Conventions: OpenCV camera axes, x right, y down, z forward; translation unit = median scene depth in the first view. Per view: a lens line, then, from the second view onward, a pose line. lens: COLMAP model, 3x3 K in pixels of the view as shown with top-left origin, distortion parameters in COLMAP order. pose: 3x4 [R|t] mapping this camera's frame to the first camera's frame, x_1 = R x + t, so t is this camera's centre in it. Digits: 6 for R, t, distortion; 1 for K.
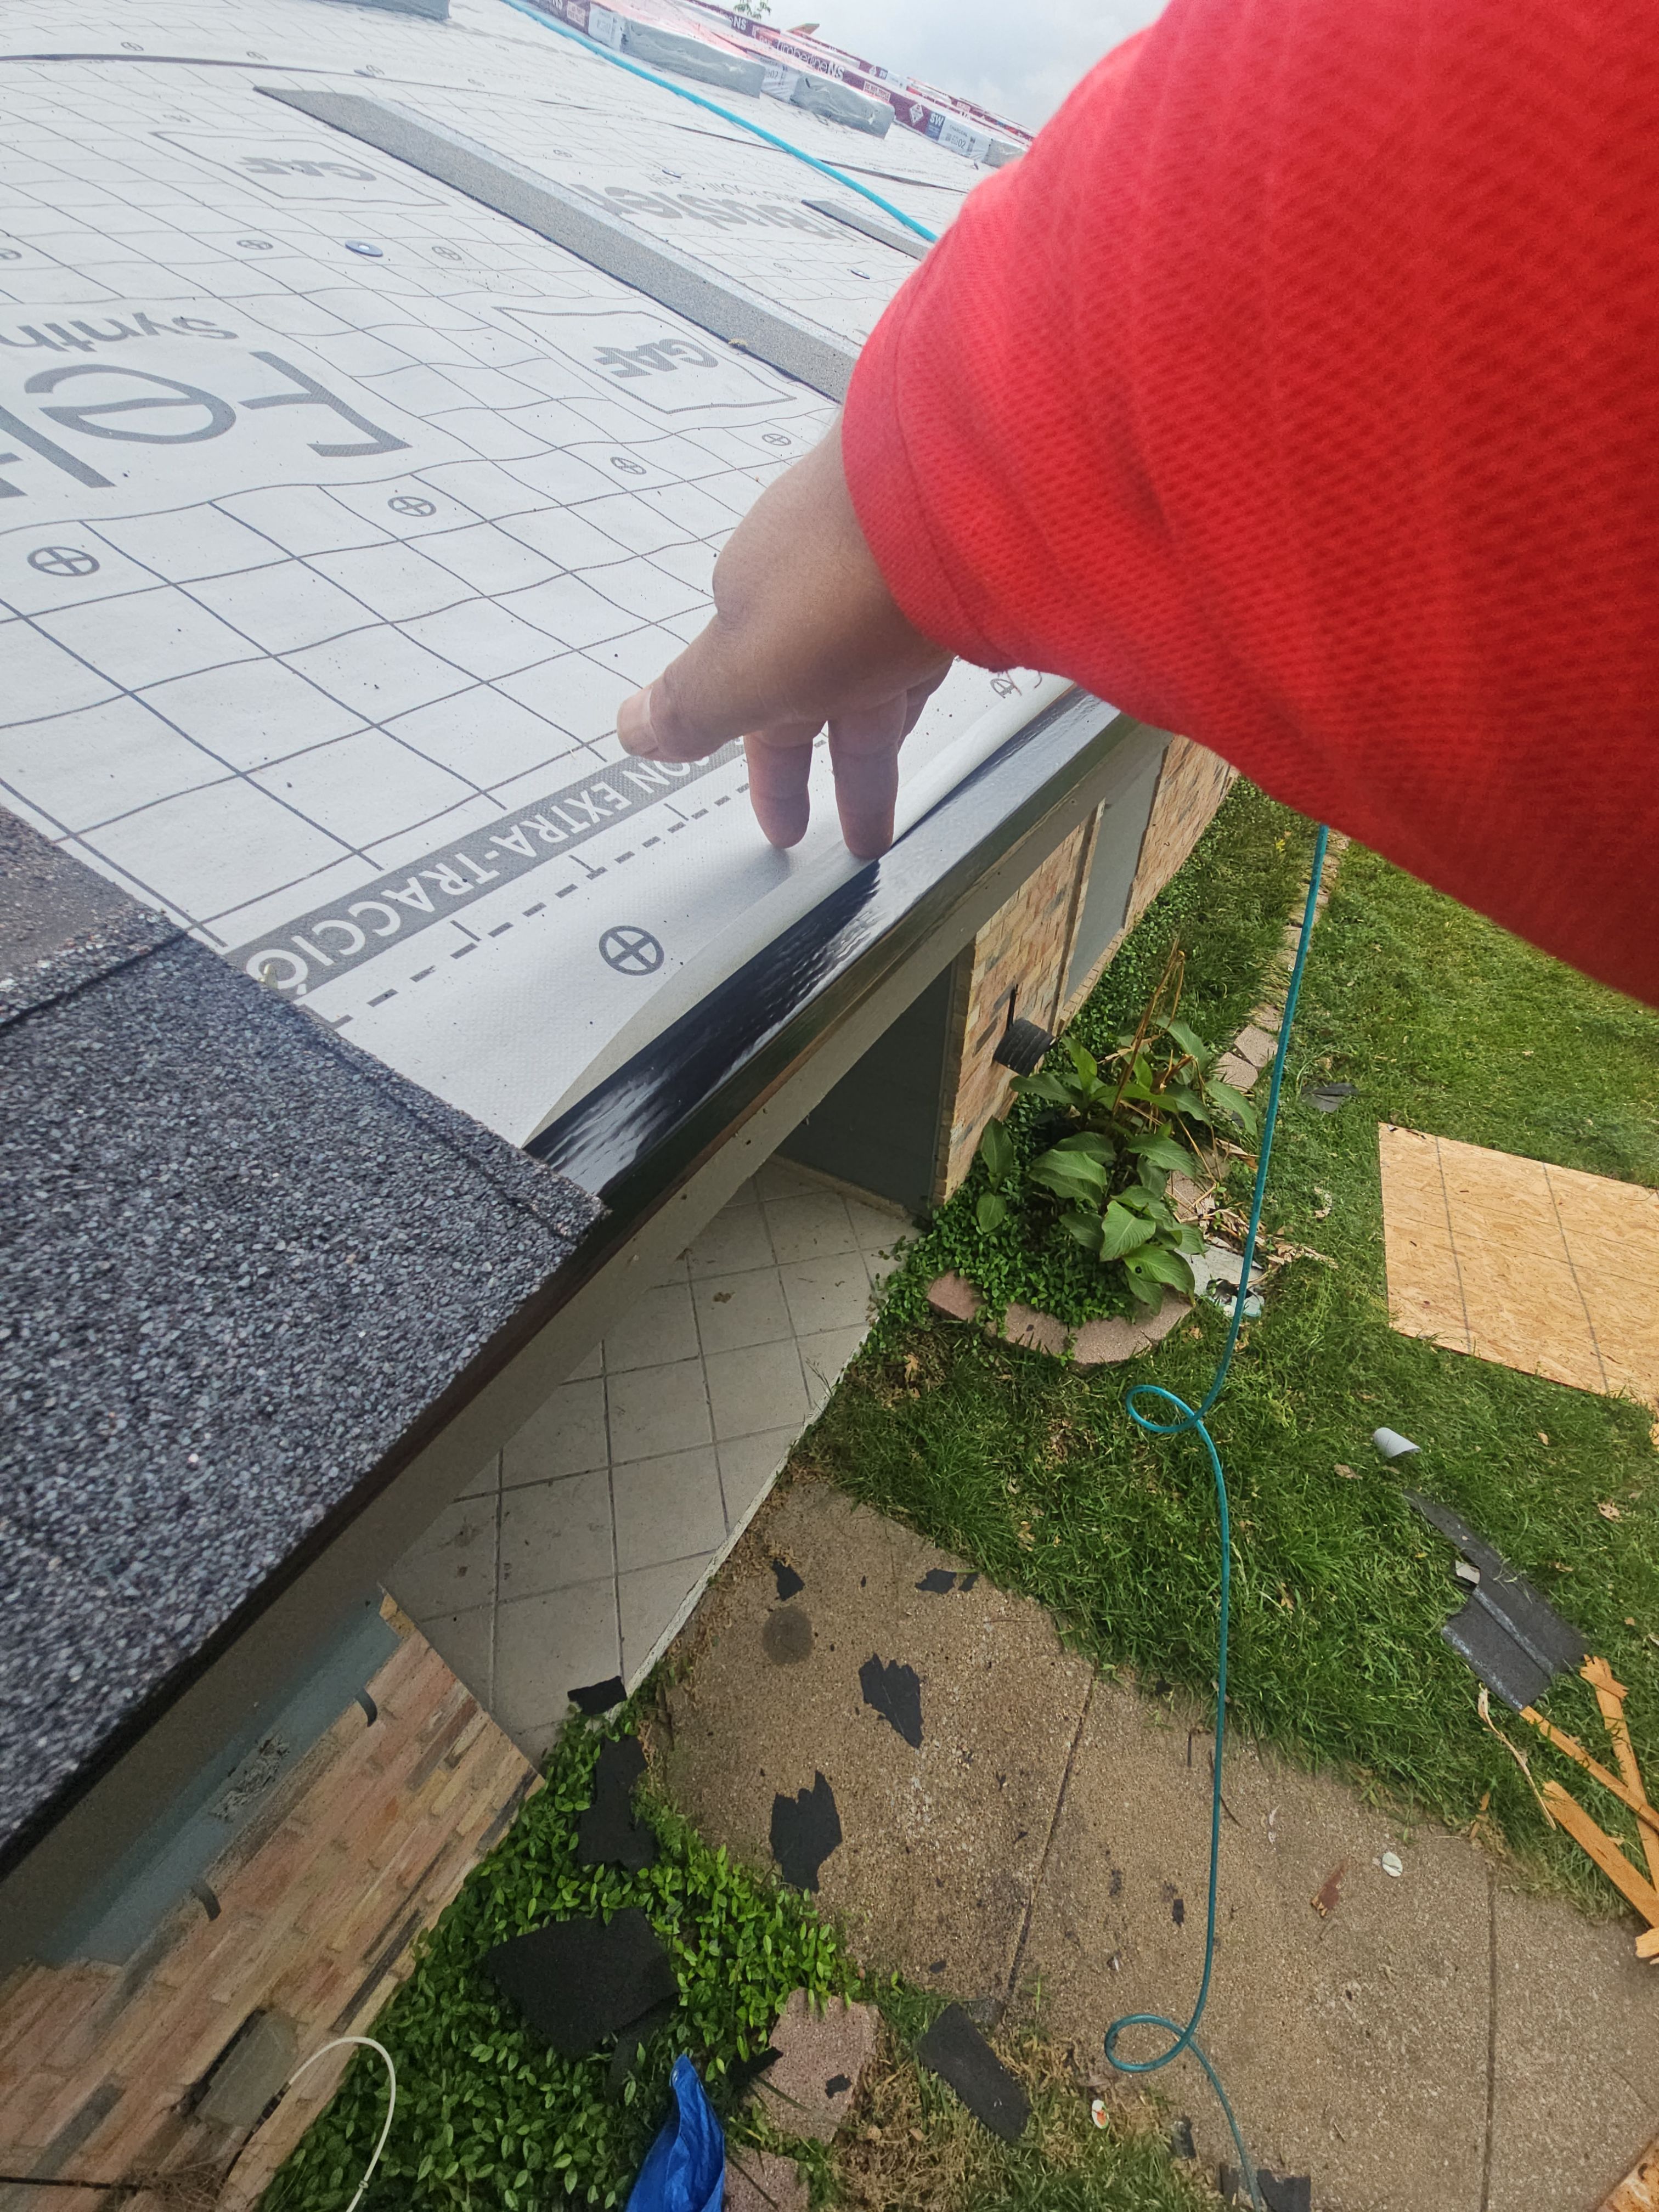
lens RADIAL K [[905.7, 0, 829.5], [0, 905.7, 1106.0], [0, 0, 1]] dist [0.004256, -0.004895]
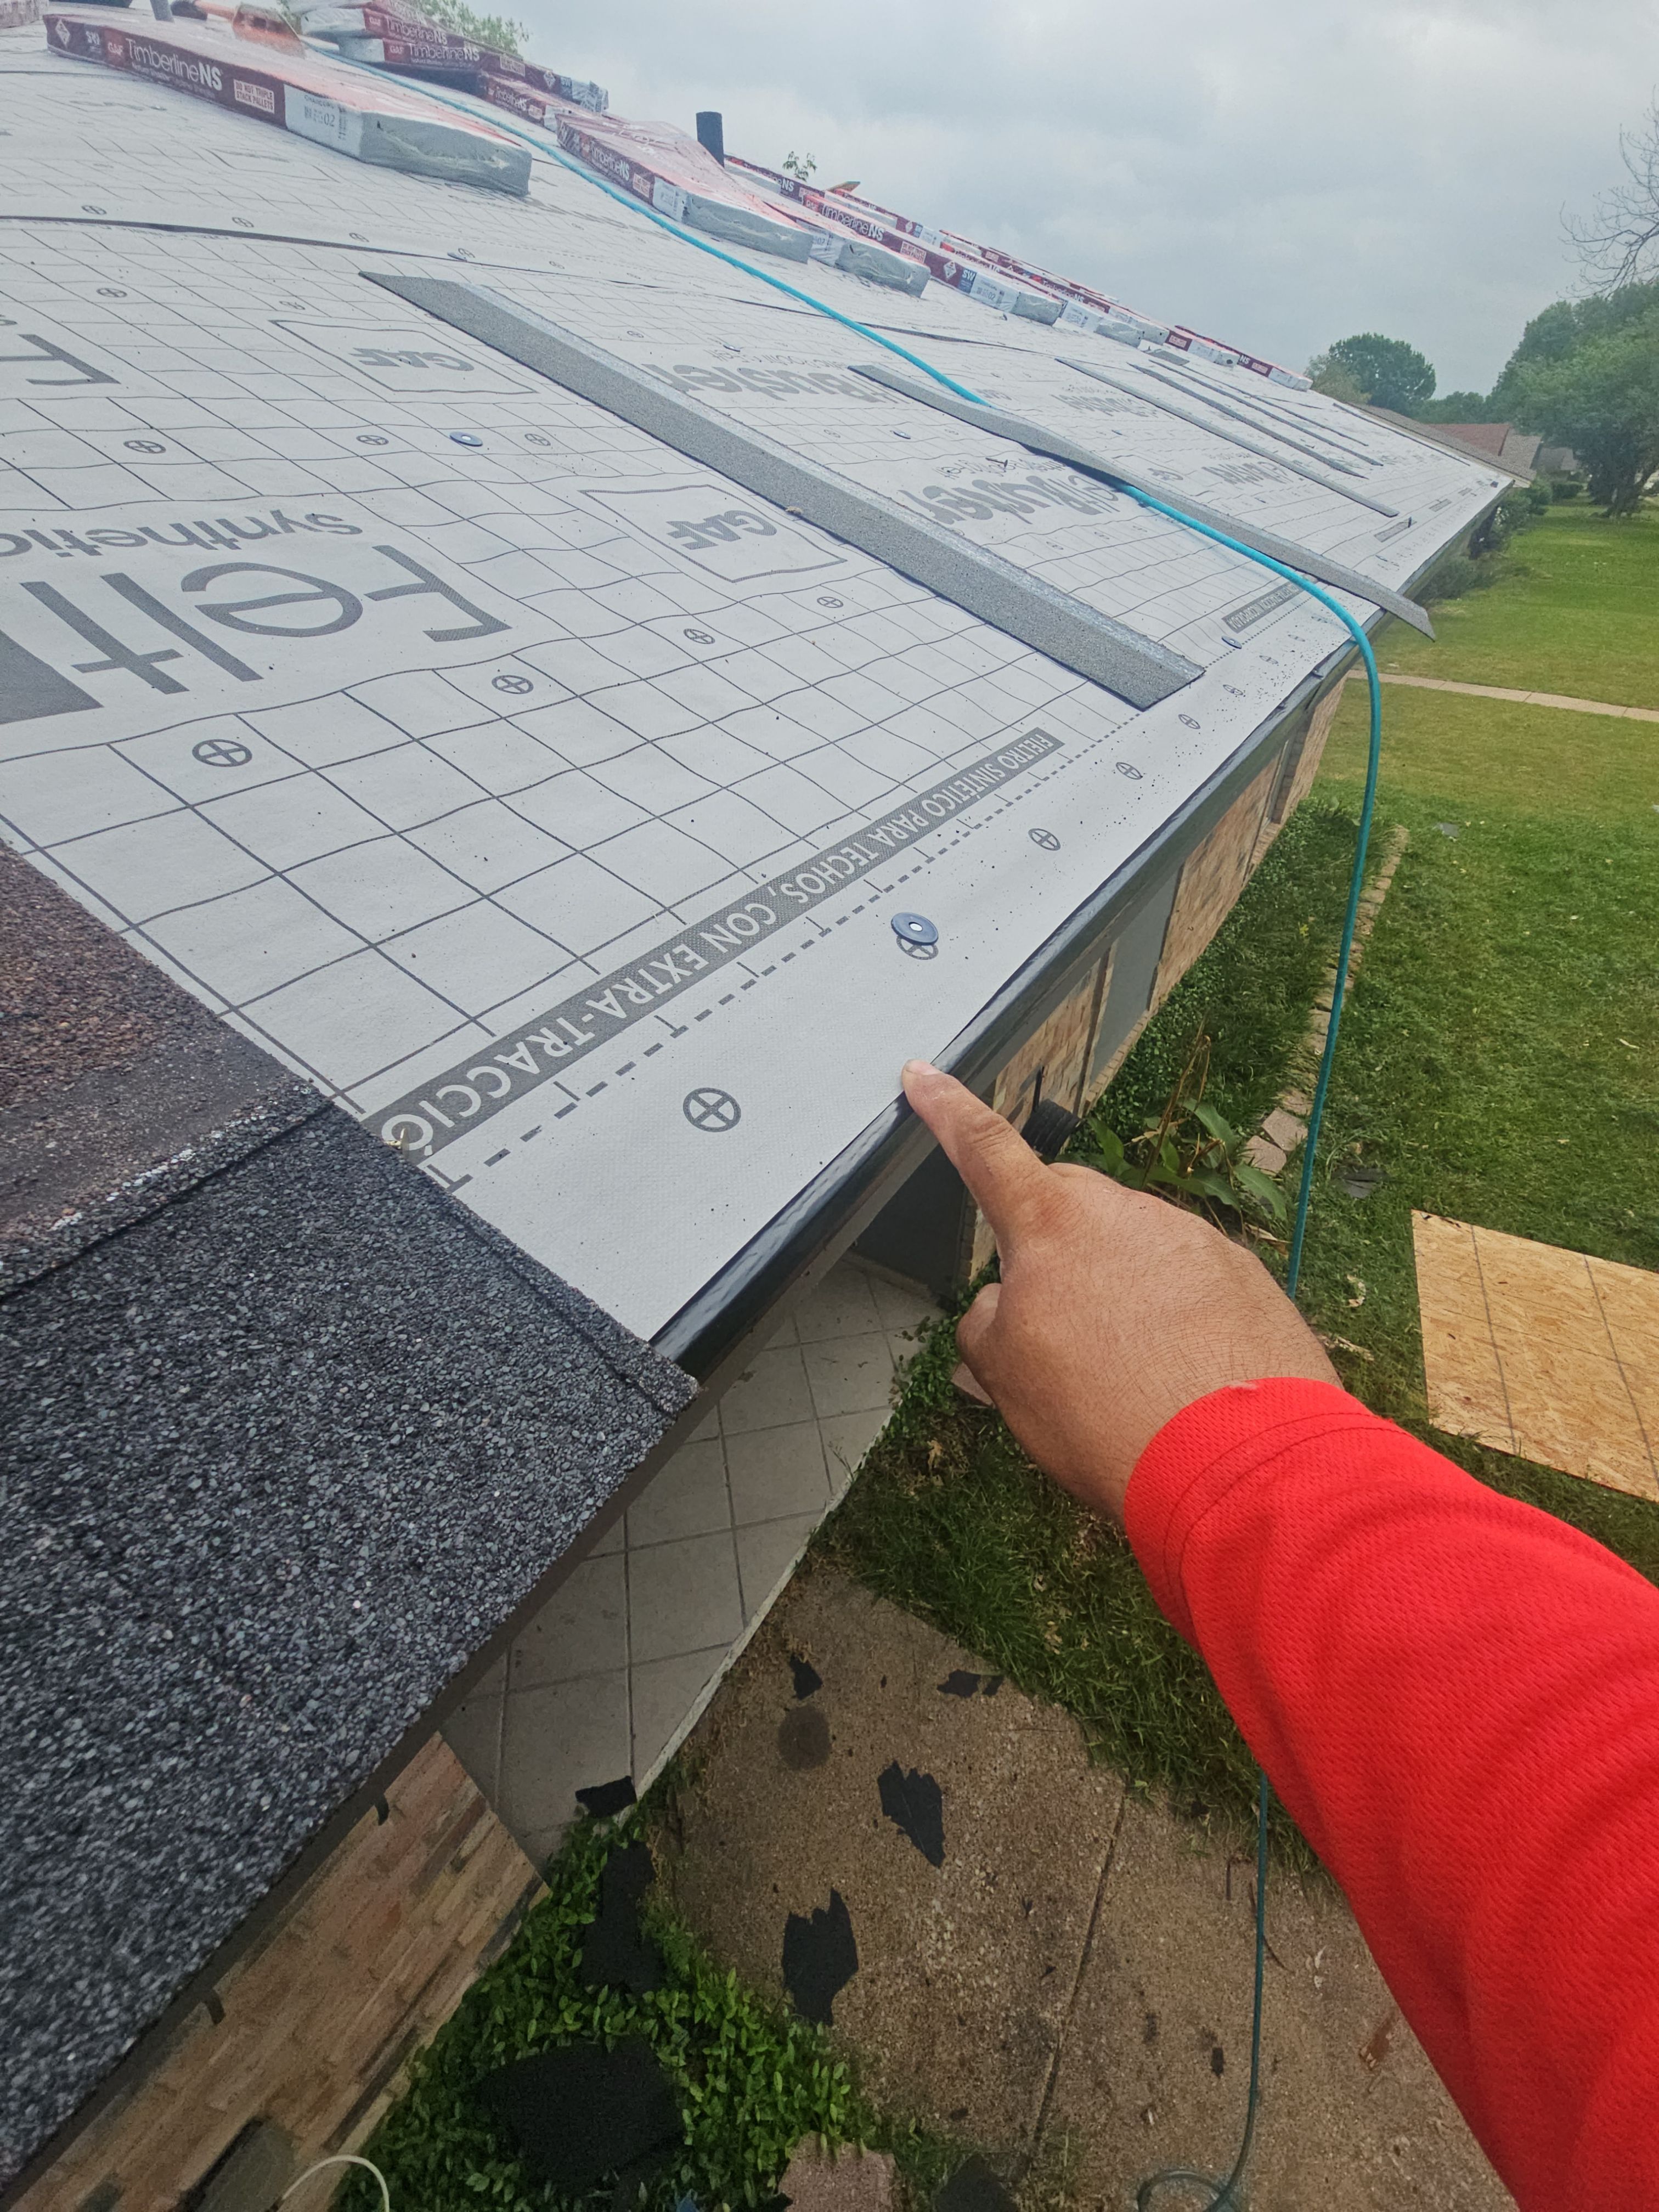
lens RADIAL K [[905.7, 0, 829.5], [0, 905.7, 1106.0], [0, 0, 1]] dist [0.004256, -0.004895]
pose [[0.999538, 0.015733, -0.026023, -0.007332], [-0.017728, 0.996774, -0.078279, -0.014402], [0.024708, 0.078704, 0.996592, -0.016220]]
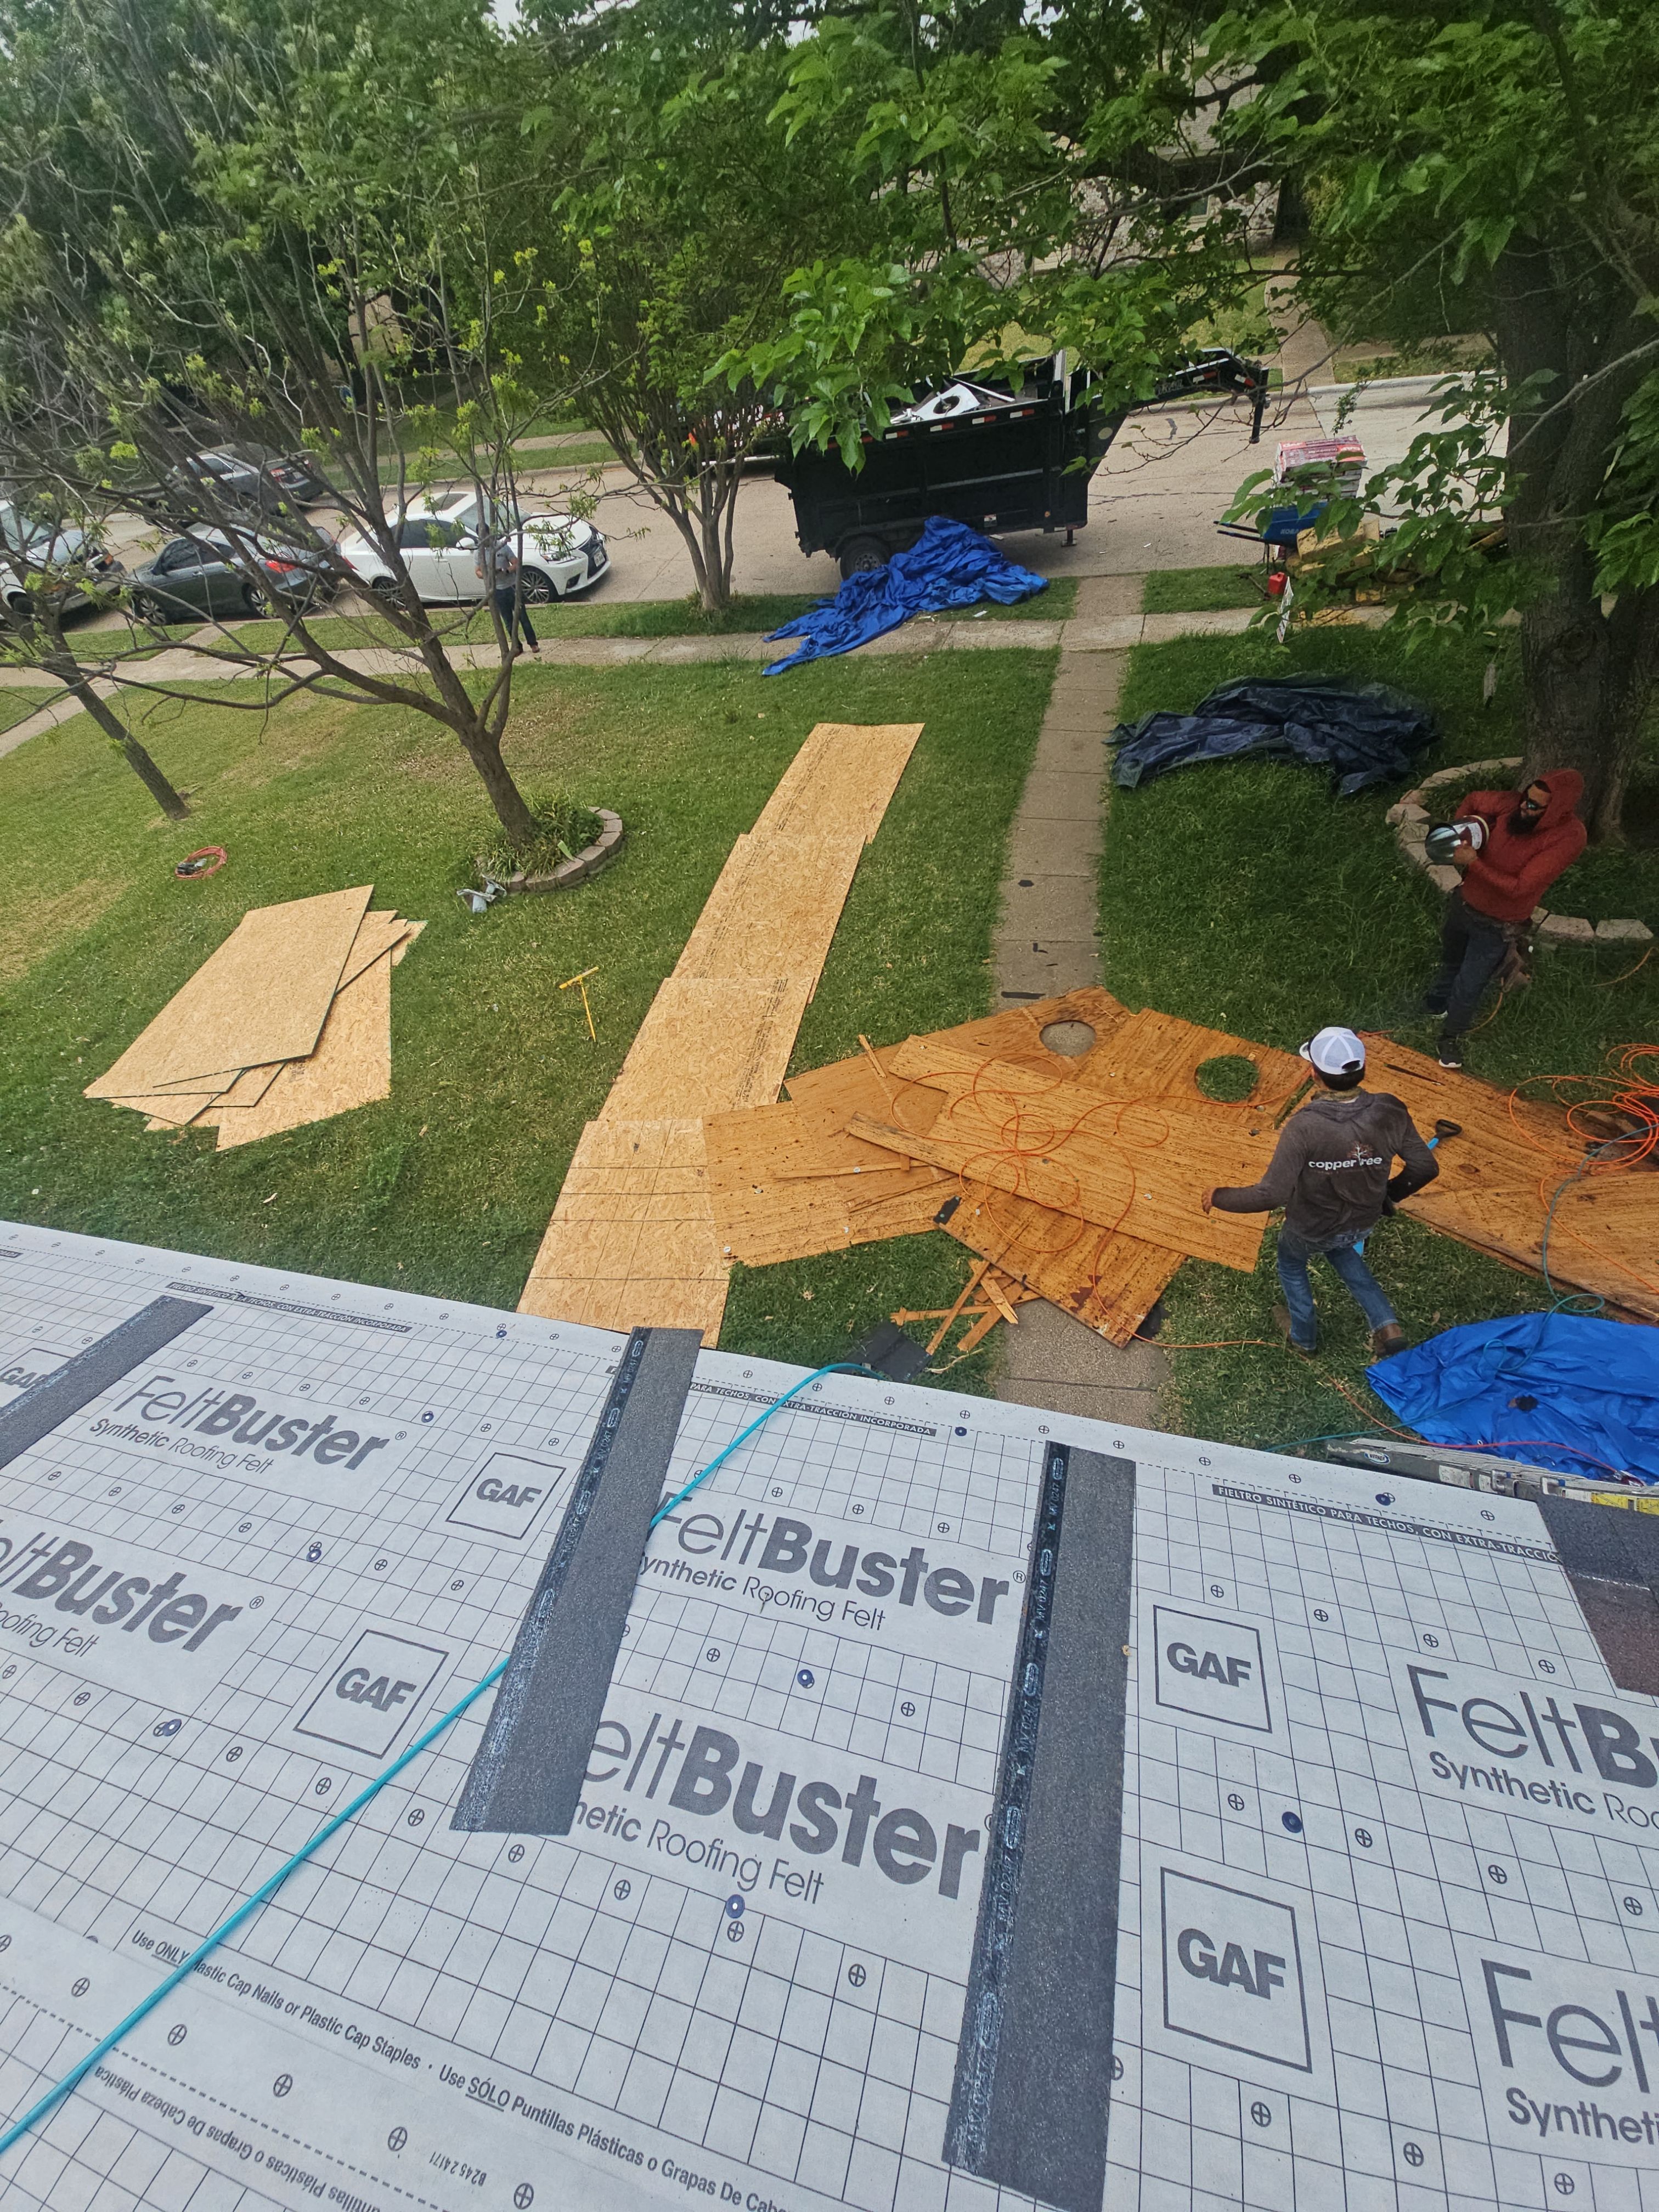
lens RADIAL K [[894.3, 0, 841.0], [0, 894.3, 1117.2], [0, 0, 1]] dist [0.001749, -0.000397]
pose [[-0.287927, -0.697050, 0.656673, -0.153570], [0.714975, 0.299725, 0.631645, -1.135182], [-0.637109, 0.651372, 0.412075, -0.051366]]
